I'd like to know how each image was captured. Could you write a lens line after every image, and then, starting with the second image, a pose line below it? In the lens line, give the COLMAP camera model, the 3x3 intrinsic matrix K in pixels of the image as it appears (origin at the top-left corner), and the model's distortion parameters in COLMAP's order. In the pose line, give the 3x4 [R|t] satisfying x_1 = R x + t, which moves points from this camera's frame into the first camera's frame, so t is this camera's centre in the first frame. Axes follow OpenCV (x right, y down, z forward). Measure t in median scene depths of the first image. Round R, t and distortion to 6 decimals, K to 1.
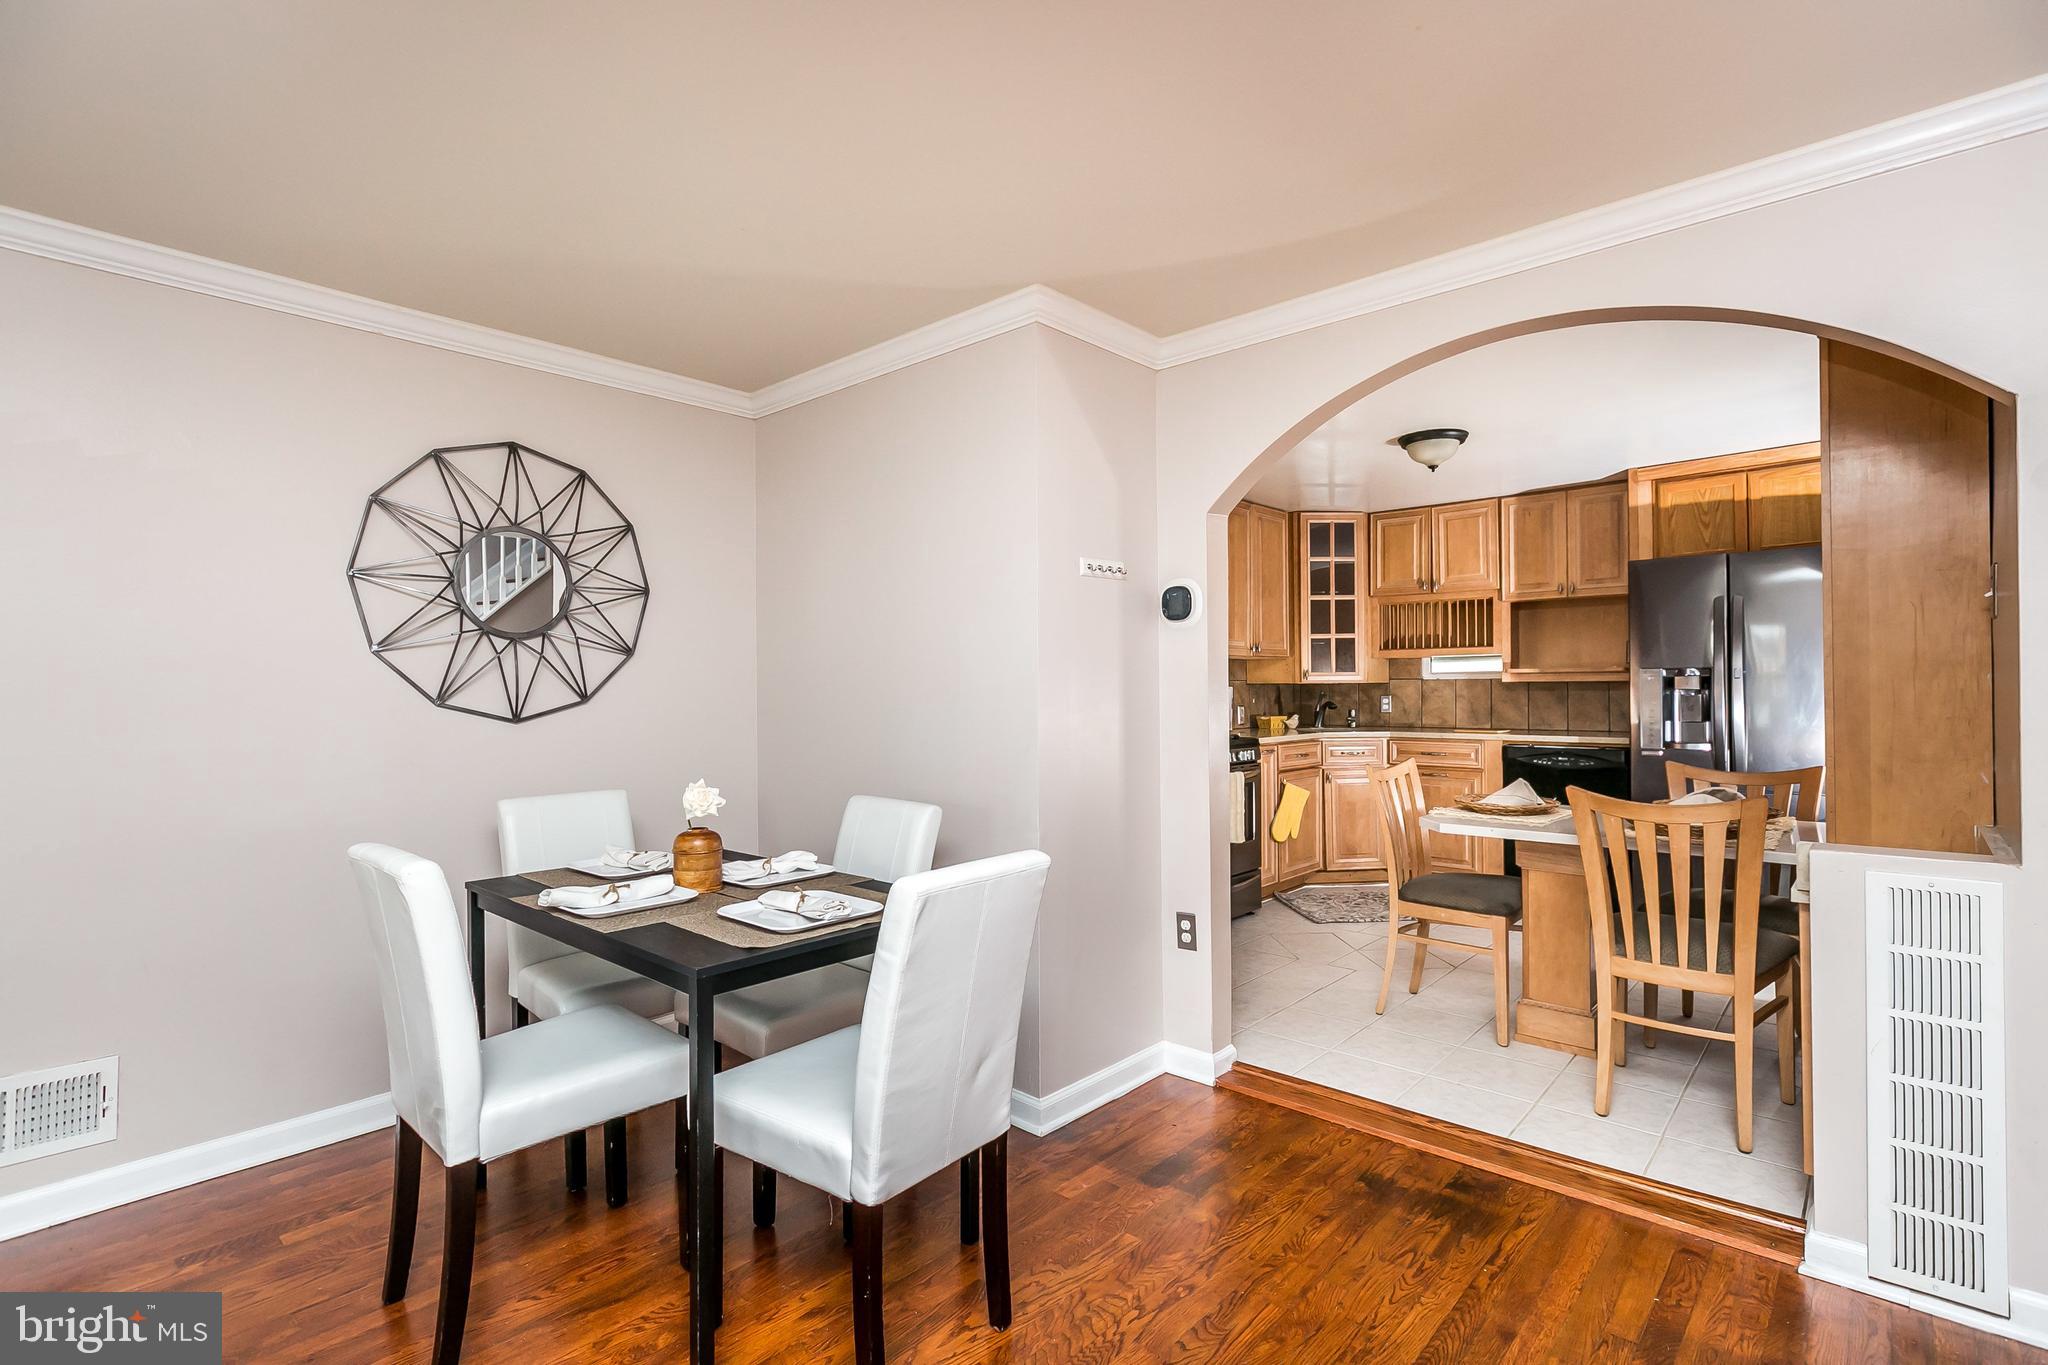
lens RADIAL K [[981.0, 0, 1021.0], [0, 981.0, 684.5], [0, 0, 1]] dist [0.002311, 0.000547]
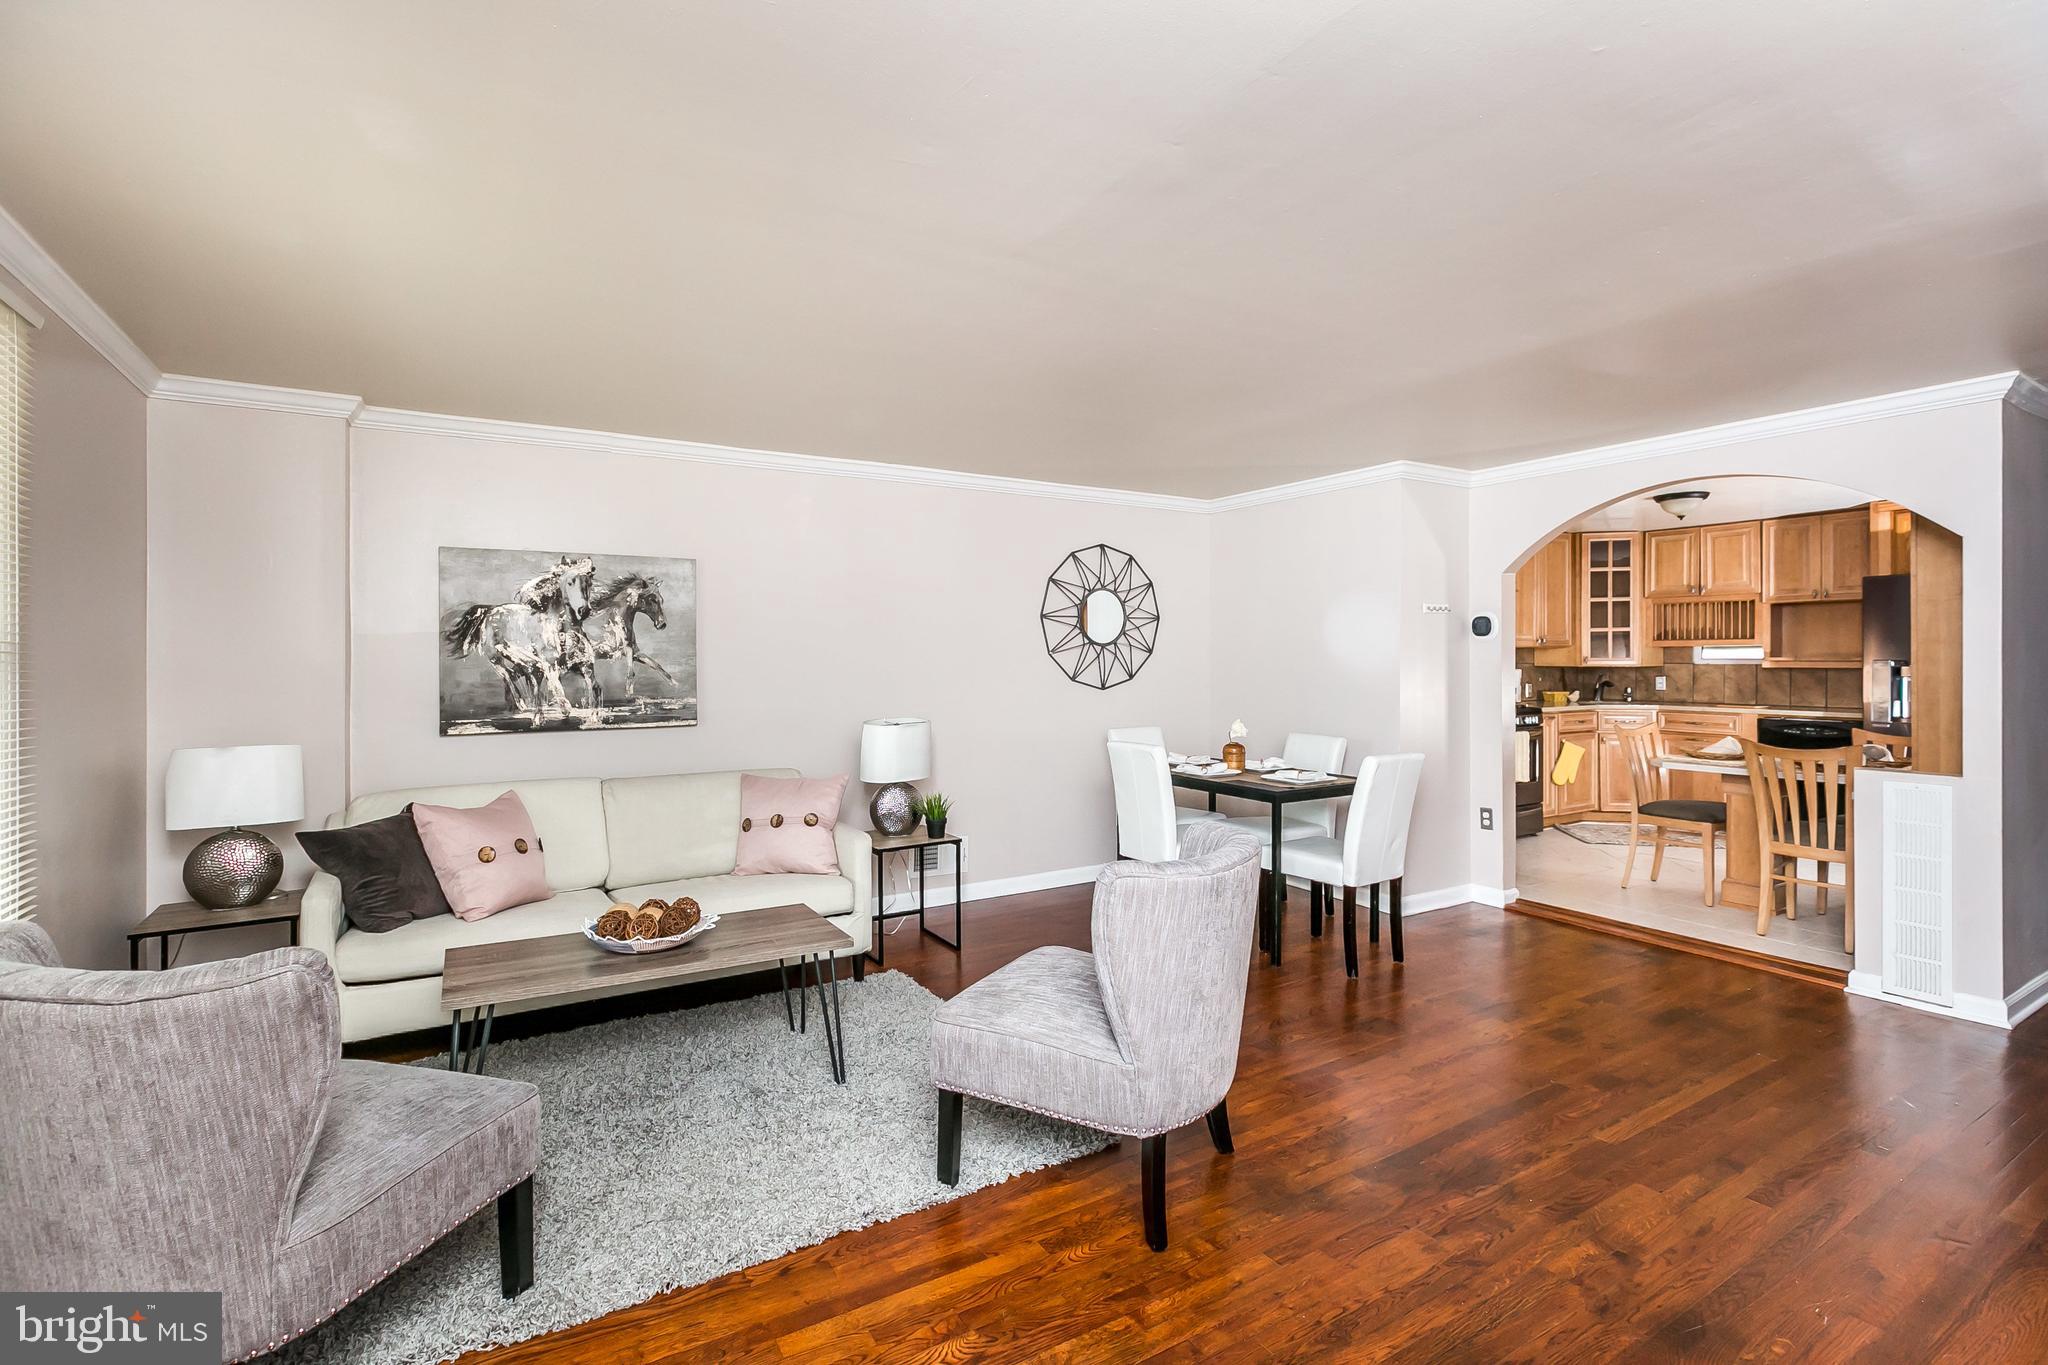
lens RADIAL K [[939.3, 0, 1026.2], [0, 939.3, 662.2], [0, 0, 1]] dist [0.012563, -0.000946]
pose [[0.961926, 0.007506, -0.273206, -0.094301], [-0.004678, 0.999929, 0.011000, -0.020912], [0.273269, -0.009303, 0.961893, -0.479992]]
